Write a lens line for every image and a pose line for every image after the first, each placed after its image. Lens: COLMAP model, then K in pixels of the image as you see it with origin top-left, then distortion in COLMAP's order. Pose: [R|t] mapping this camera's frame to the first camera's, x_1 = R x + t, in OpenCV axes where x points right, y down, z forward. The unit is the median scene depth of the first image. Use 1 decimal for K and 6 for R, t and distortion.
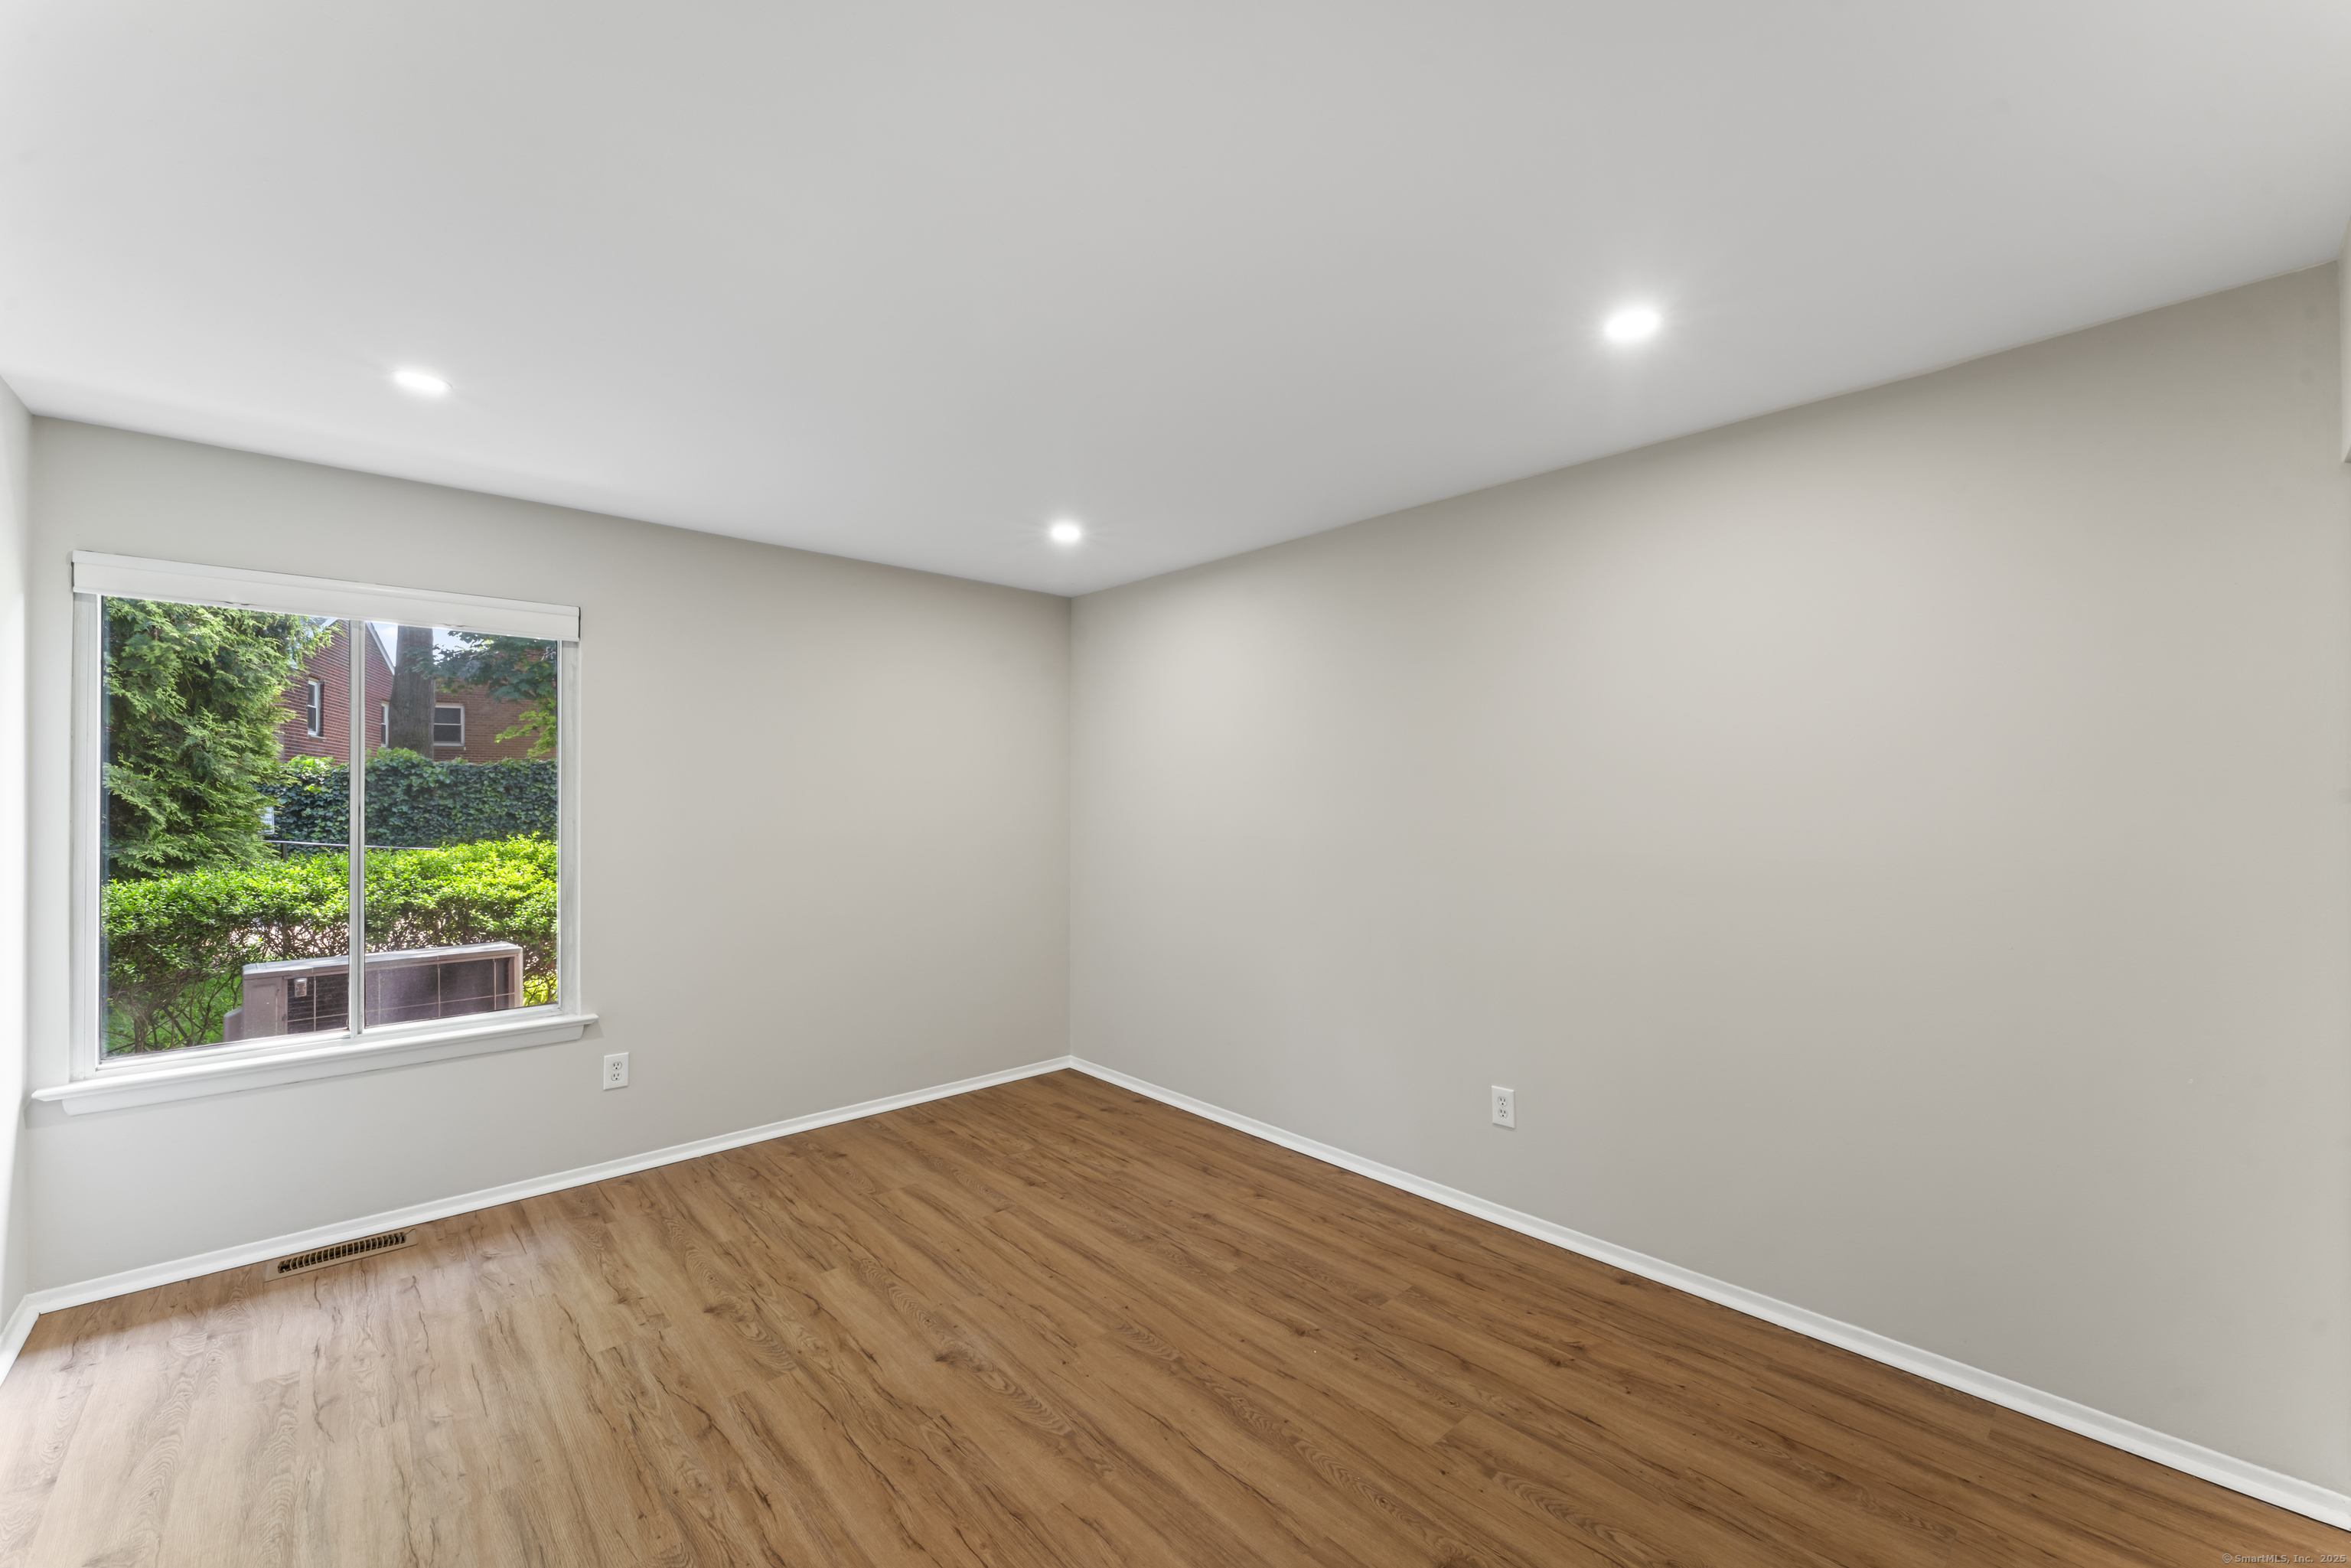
lens RADIAL K [[938.4, 0, 1186.4], [0, 938.4, 783.8], [0, 0, 1]] dist [-0.000295, 0.000188]
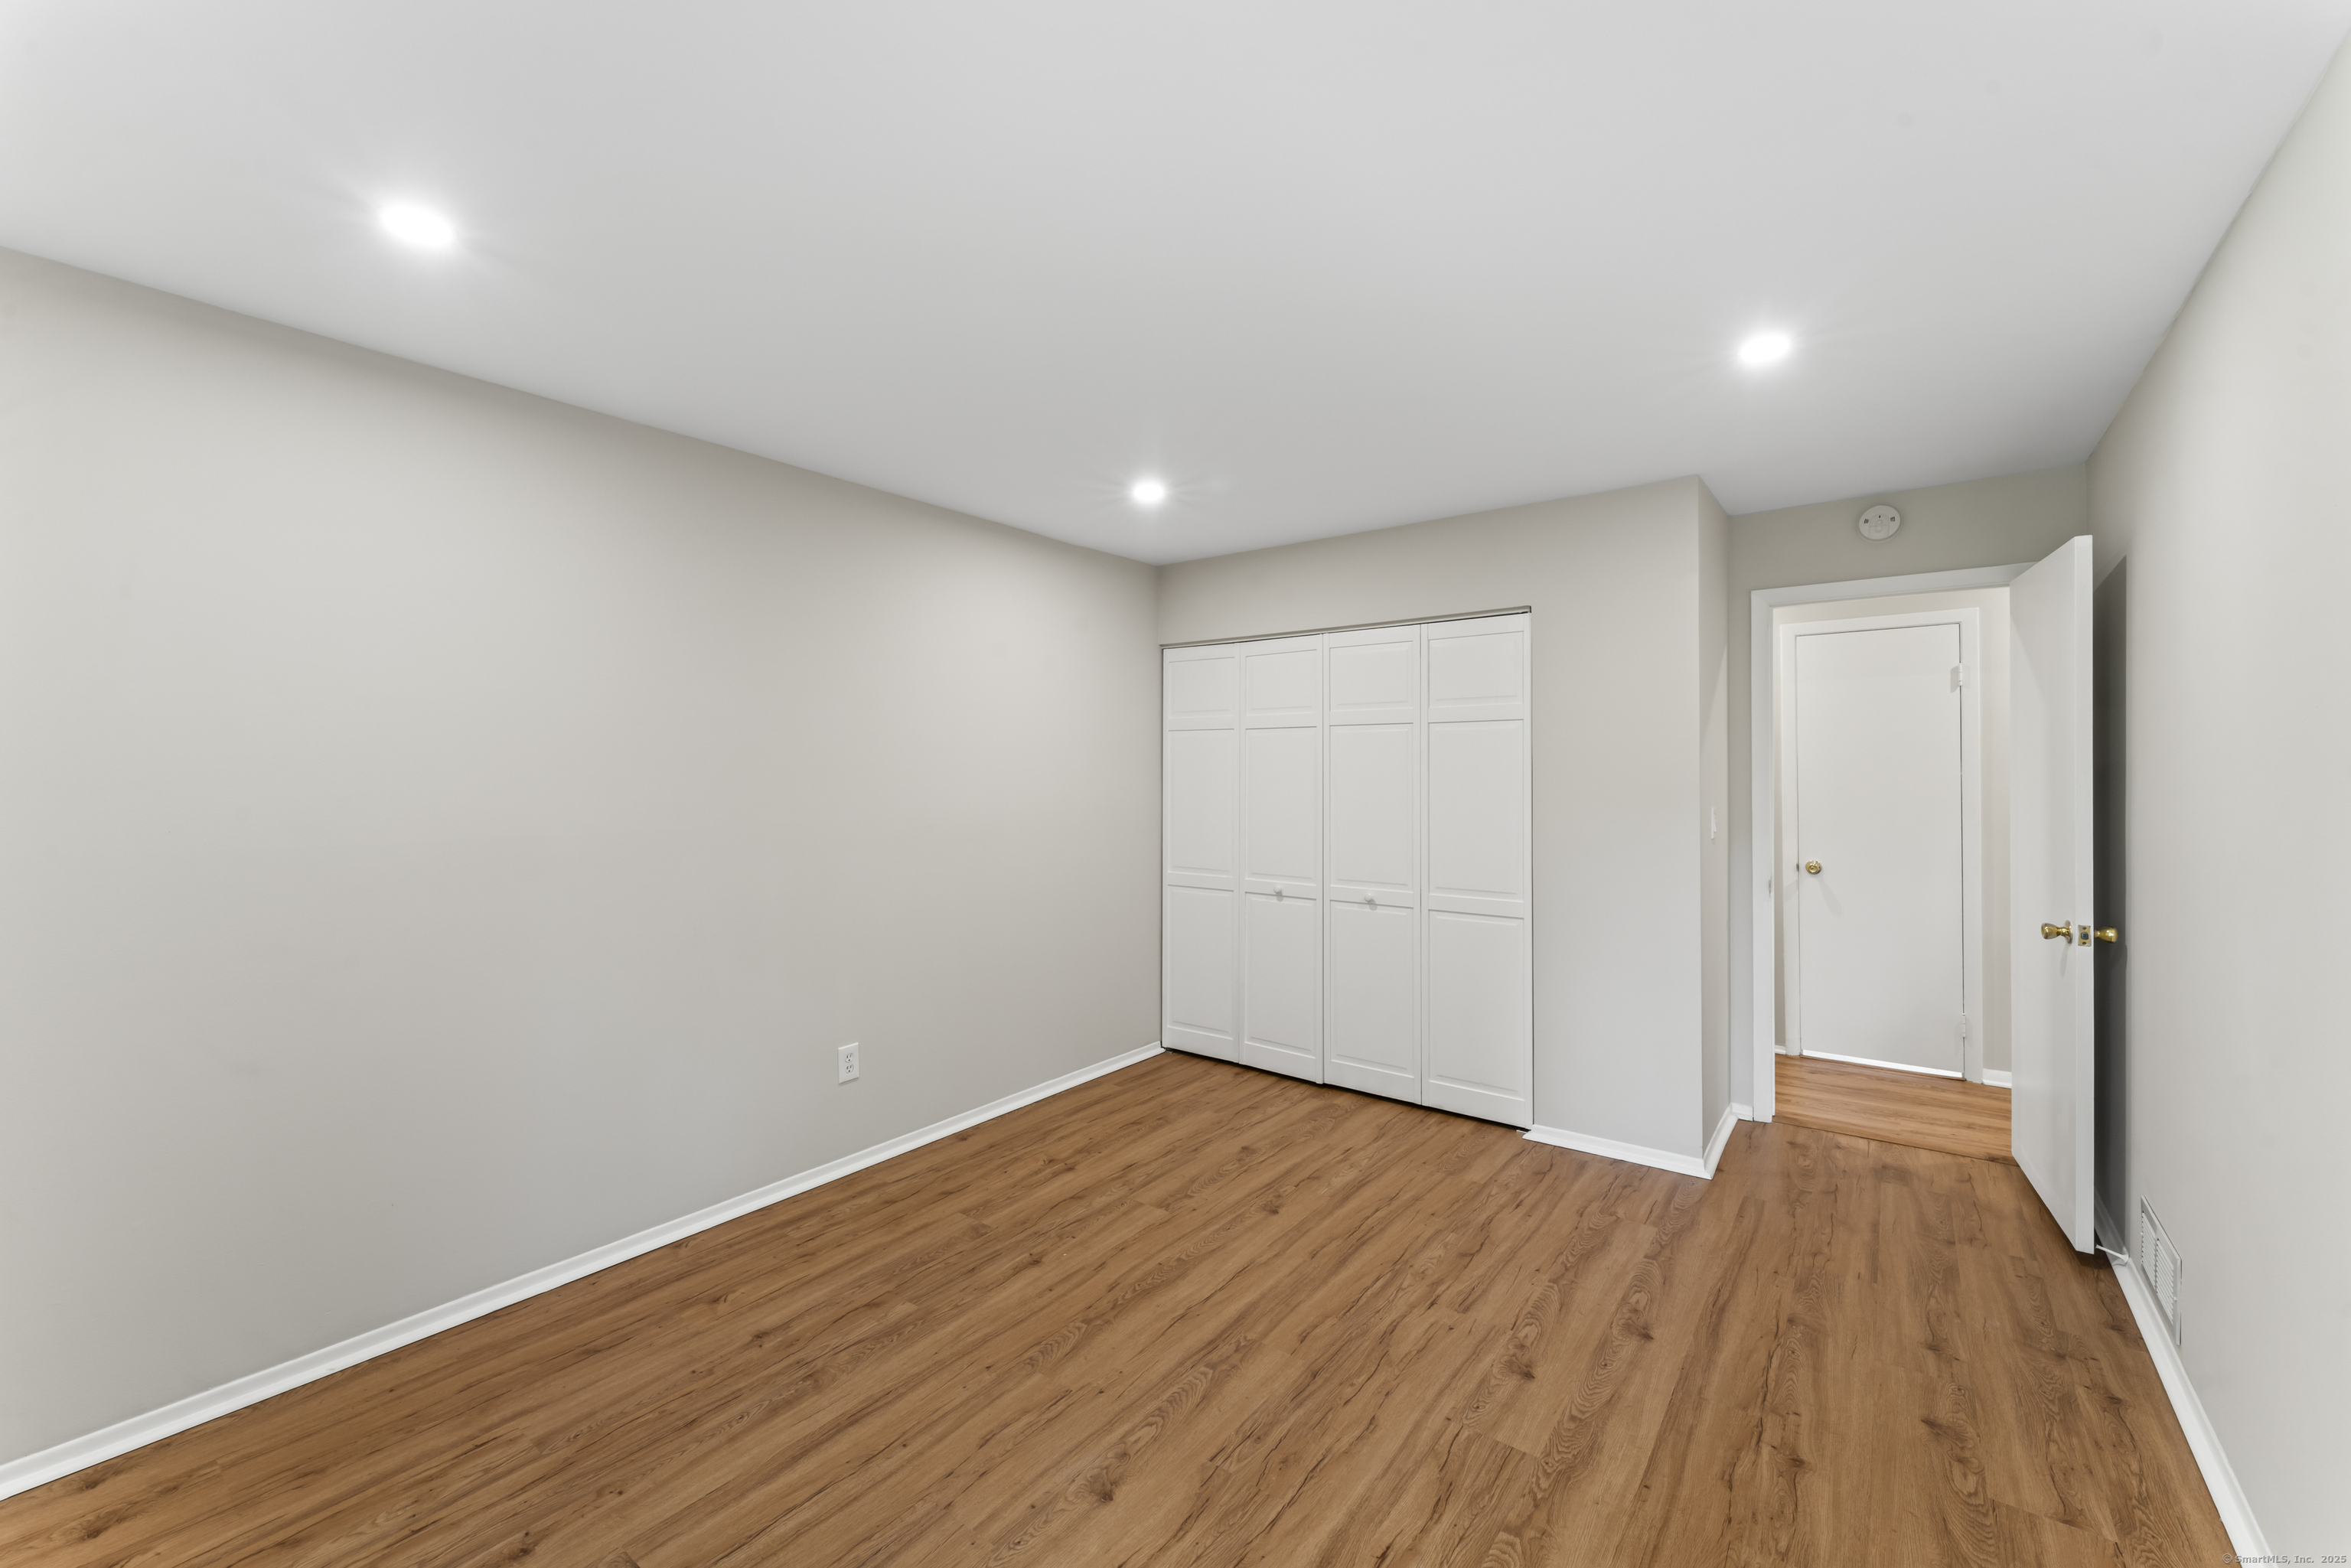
lens RADIAL K [[938.4, 0, 1186.4], [0, 938.4, 783.8], [0, 0, 1]] dist [-0.000295, 0.000188]
pose [[-0.177424, -0.011603, 0.984066, -0.940302], [-0.010199, 0.999898, 0.009951, 0.014228], [-0.984082, -0.008271, -0.177524, 0.985204]]
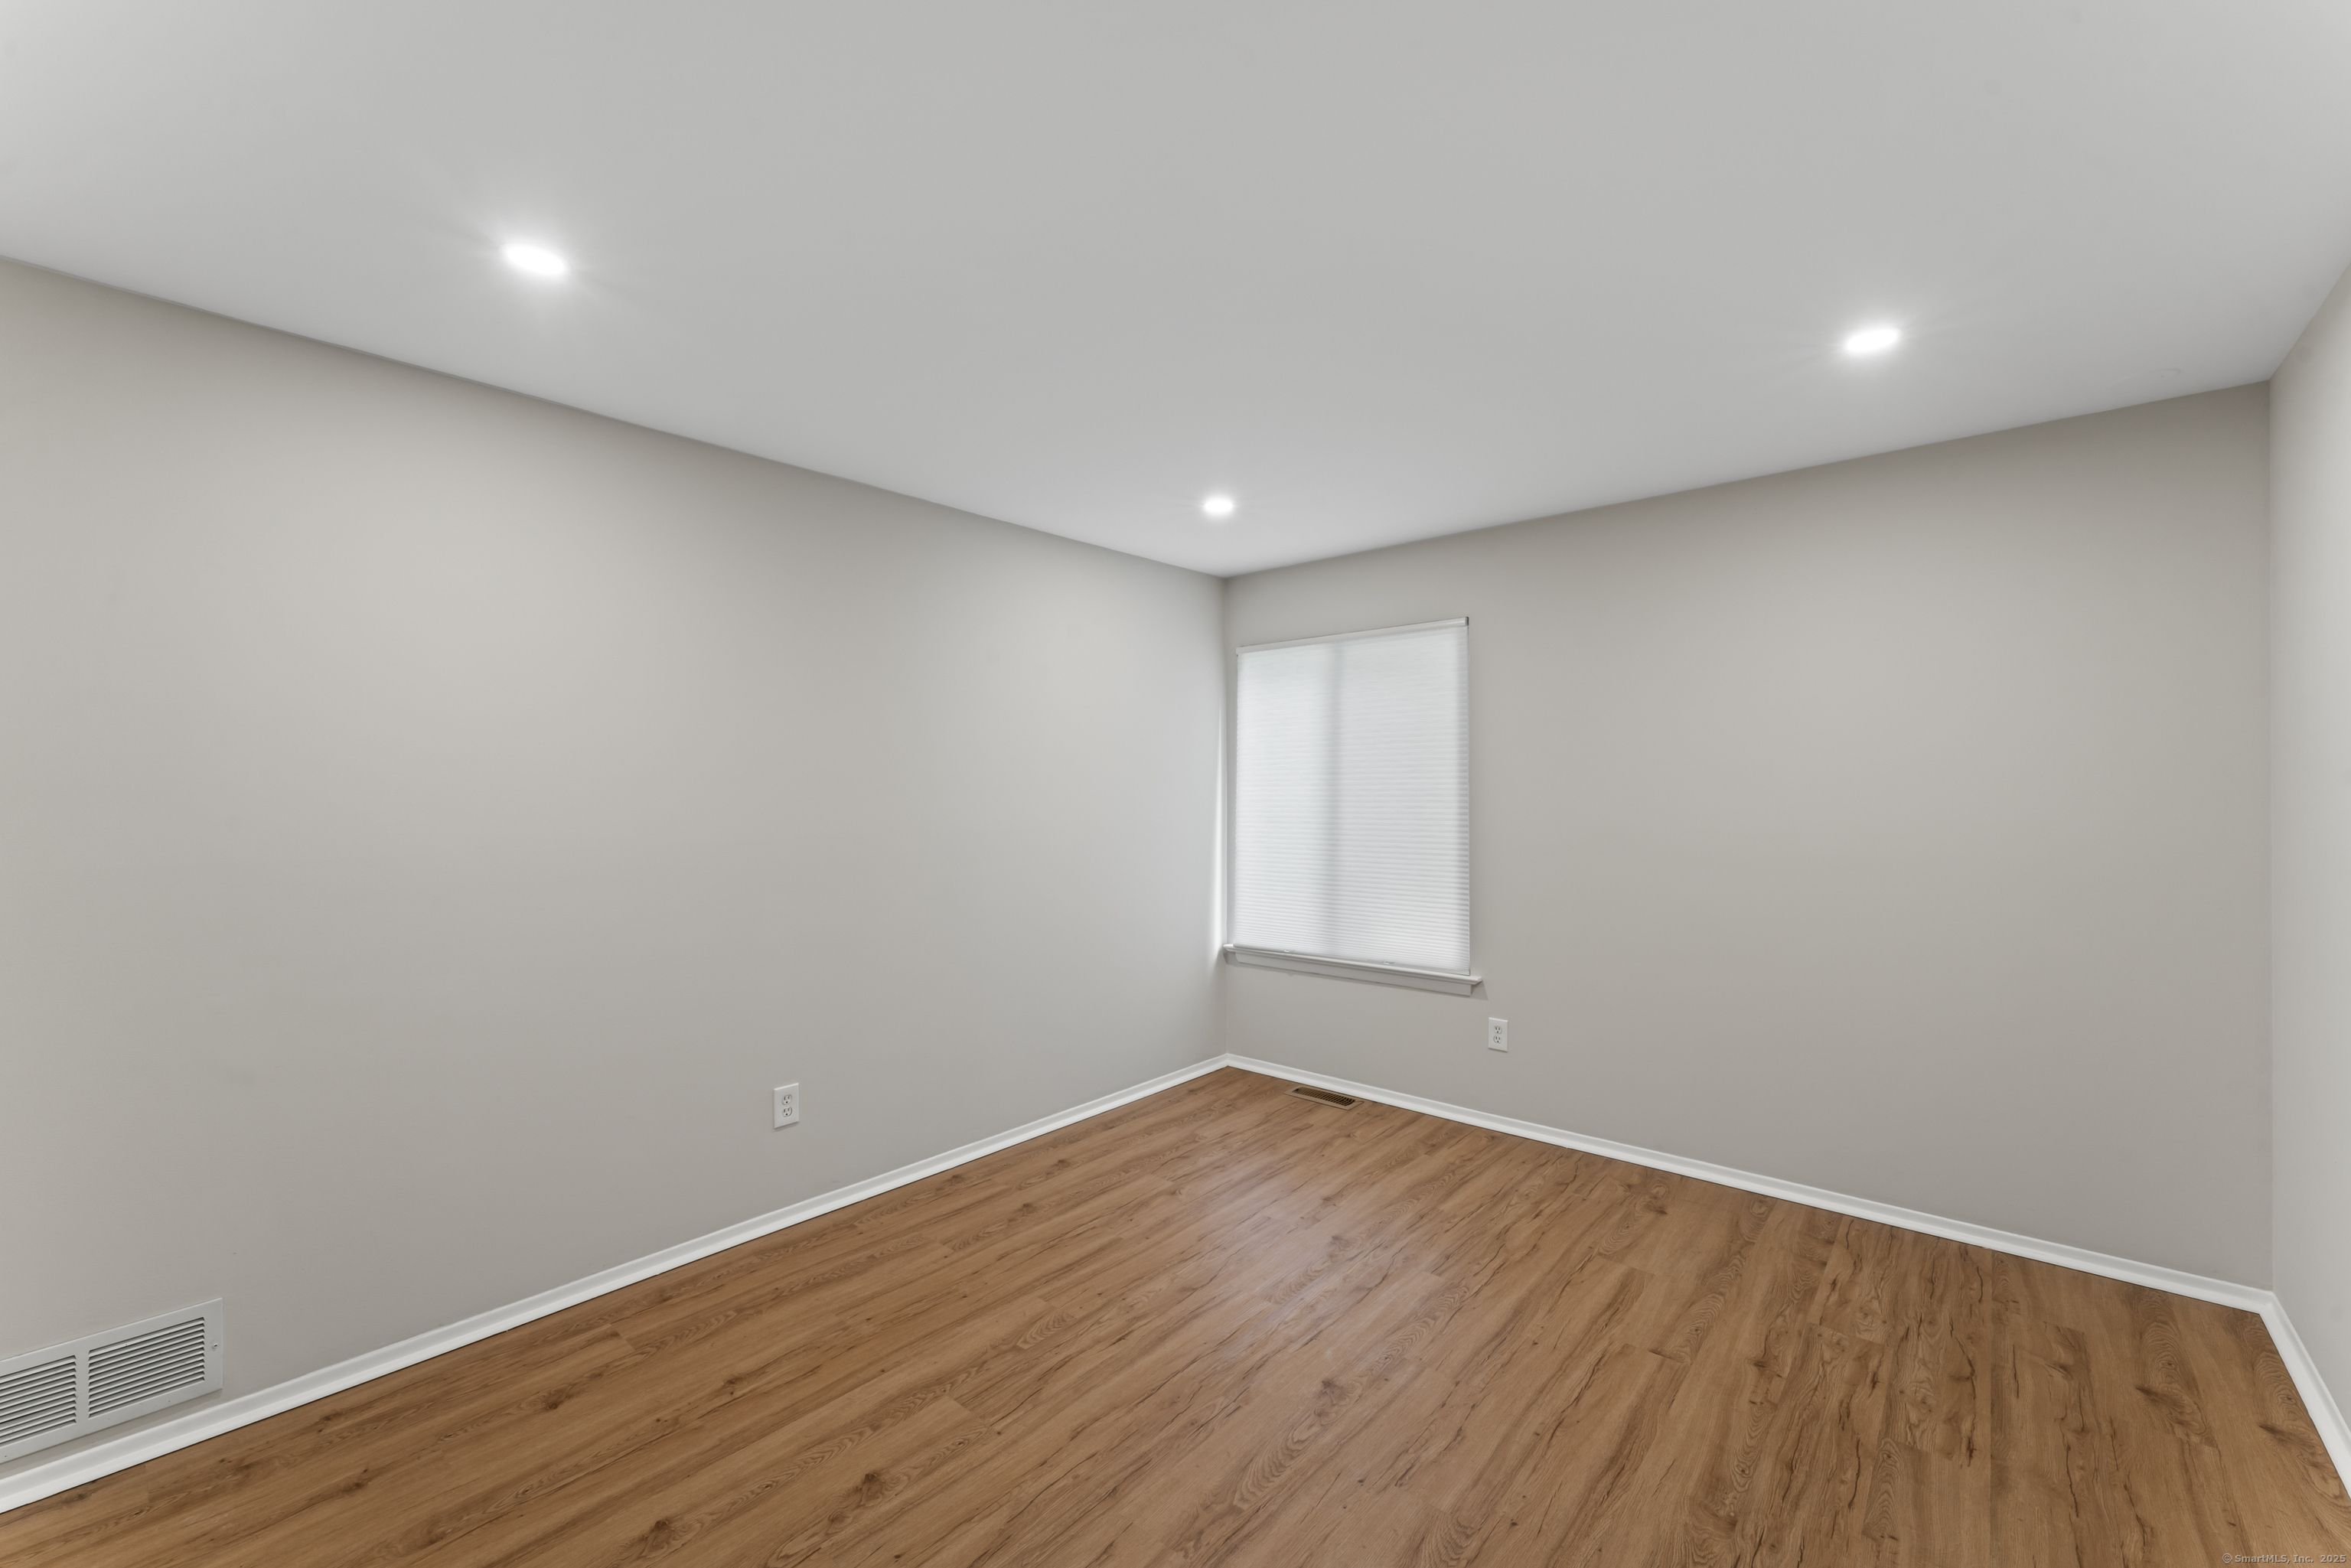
lens RADIAL K [[949.7, 0, 1175.5], [0, 949.7, 784.0], [0, 0, 1]] dist [-0.000640, -0.000024]
pose [[0.107288, -0.002719, -0.994224, 0.605485], [0.017515, 0.999846, -0.000844, 0.013348], [0.994074, -0.017323, 0.107319, 0.693592]]
